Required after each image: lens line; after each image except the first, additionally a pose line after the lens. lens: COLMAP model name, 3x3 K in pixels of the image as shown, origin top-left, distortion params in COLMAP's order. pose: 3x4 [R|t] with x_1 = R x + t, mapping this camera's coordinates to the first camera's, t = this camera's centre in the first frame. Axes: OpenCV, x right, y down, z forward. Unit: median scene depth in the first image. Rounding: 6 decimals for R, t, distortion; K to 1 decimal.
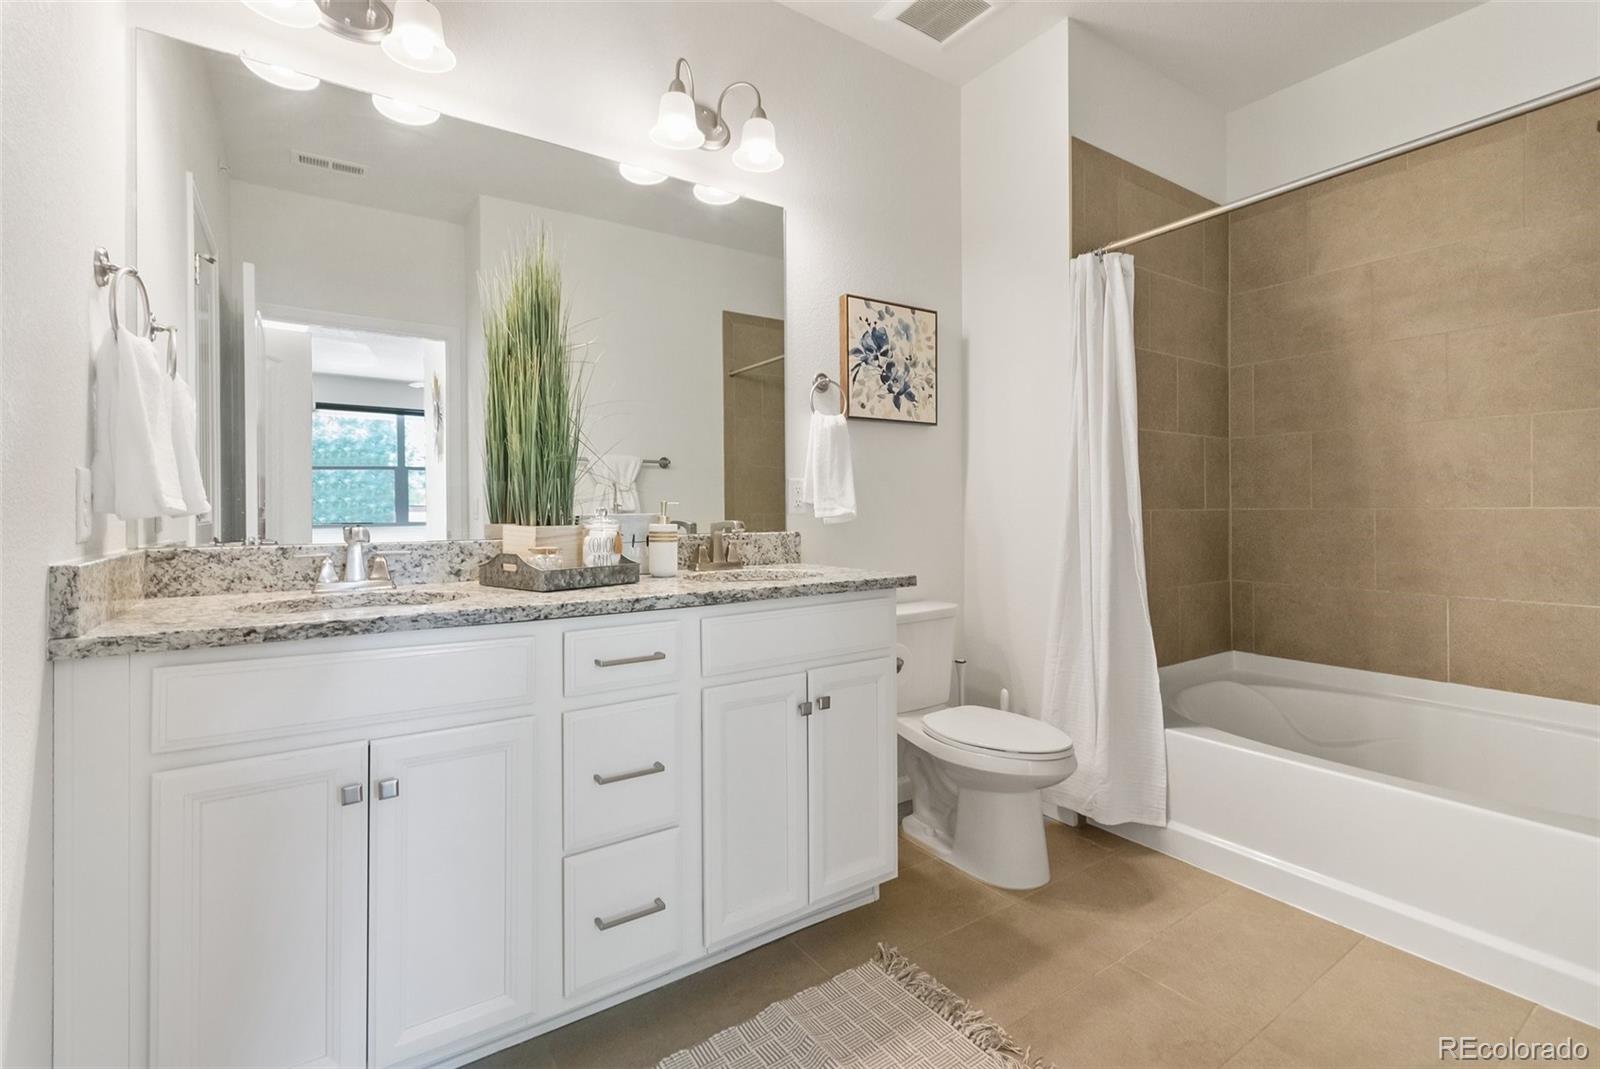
lens RADIAL K [[714.7, 0, 798.7], [0, 714.7, 523.8], [0, 0, 1]] dist [0.001000, -0.000204]
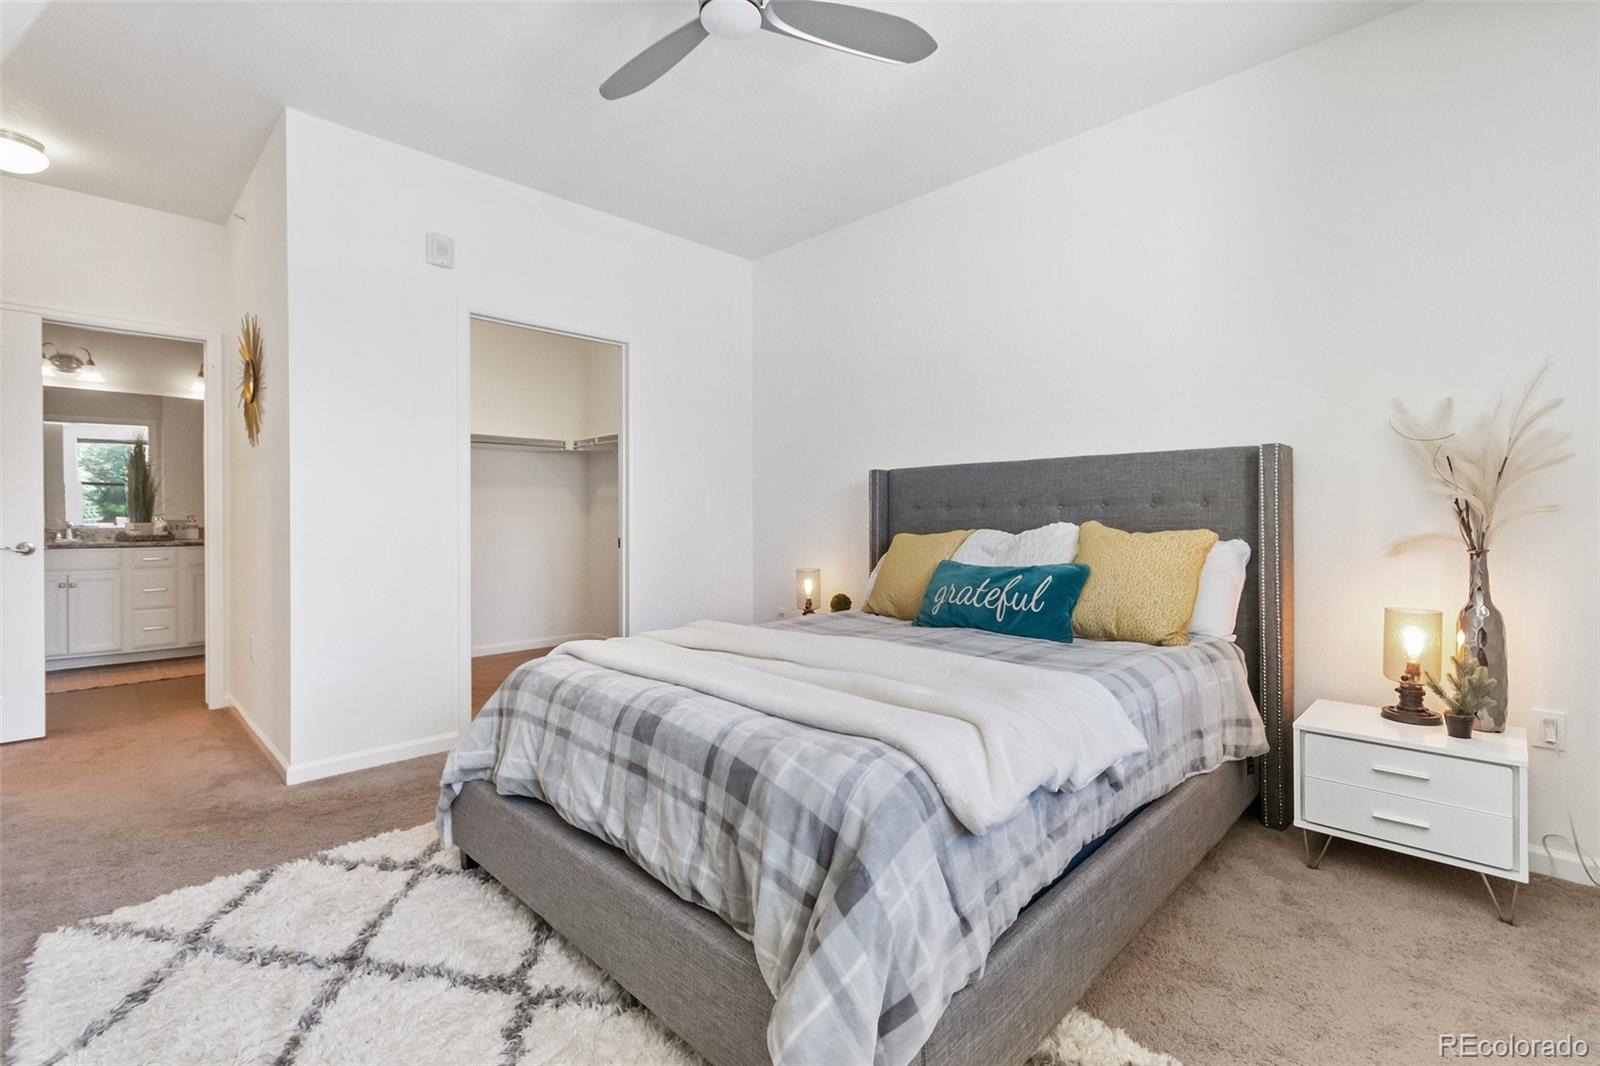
lens RADIAL K [[714.7, 0, 798.7], [0, 714.7, 522.3], [0, 0, 1]] dist [0.001000, -0.000204]
pose [[0.982354, -0.001701, 0.187022, 0.680596], [0.004027, 0.999919, -0.012058, 0.017935], [-0.186986, 0.012598, 0.982282, -0.945554]]
